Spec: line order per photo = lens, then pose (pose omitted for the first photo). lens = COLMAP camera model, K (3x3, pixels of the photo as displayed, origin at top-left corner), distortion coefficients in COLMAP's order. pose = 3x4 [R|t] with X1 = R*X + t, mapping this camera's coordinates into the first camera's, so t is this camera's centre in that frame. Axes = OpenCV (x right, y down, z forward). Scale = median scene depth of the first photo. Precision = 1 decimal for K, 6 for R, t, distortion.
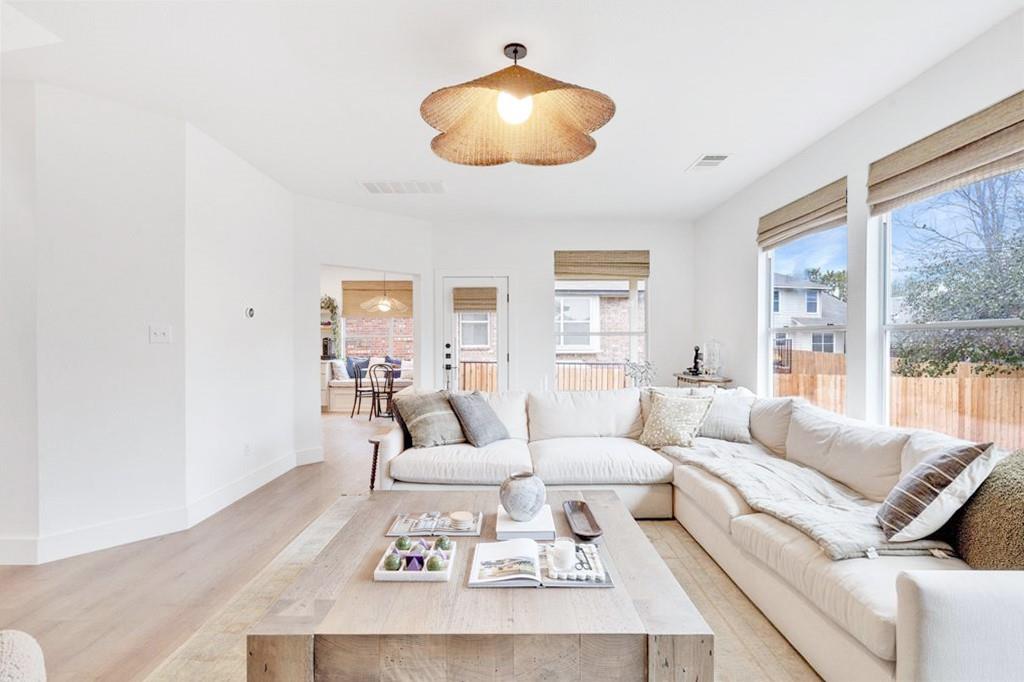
lens RADIAL K [[488.1, 0, 513.0], [0, 488.1, 341.8], [0, 0, 1]] dist [-0.004906, -0.000487]
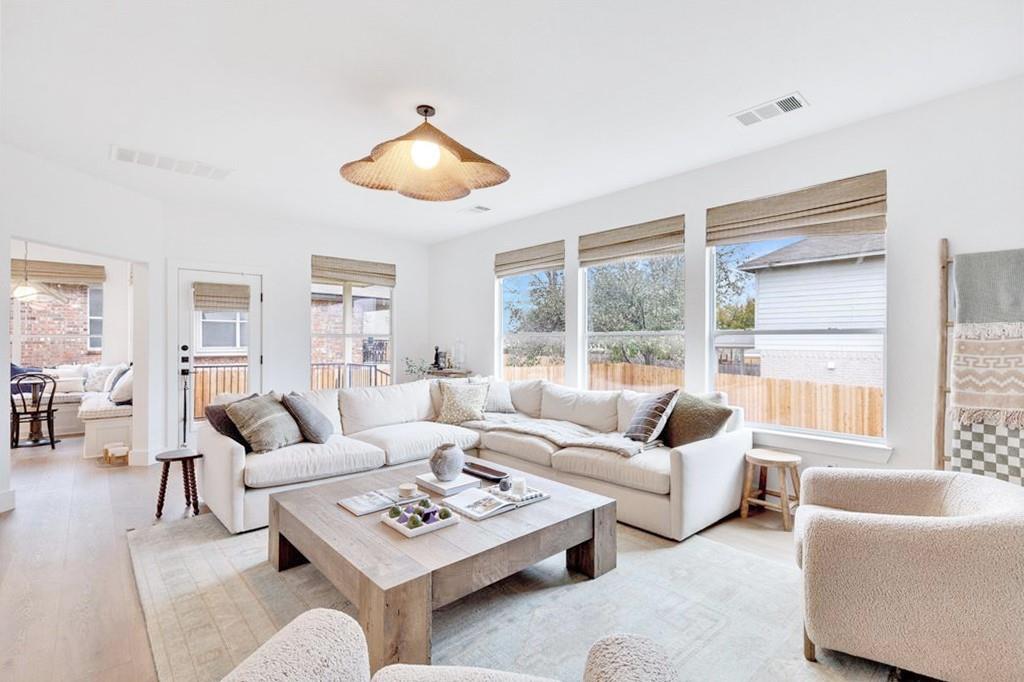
lens RADIAL K [[462.8, 0, 518.8], [0, 462.8, 338.5], [0, 0, 1]] dist [0.002353, 0.000364]
pose [[0.735583, 0.006093, 0.677407, -0.440449], [0.000800, 0.999951, -0.009863, 0.000502], [-0.677434, 0.007797, 0.735542, -0.022439]]
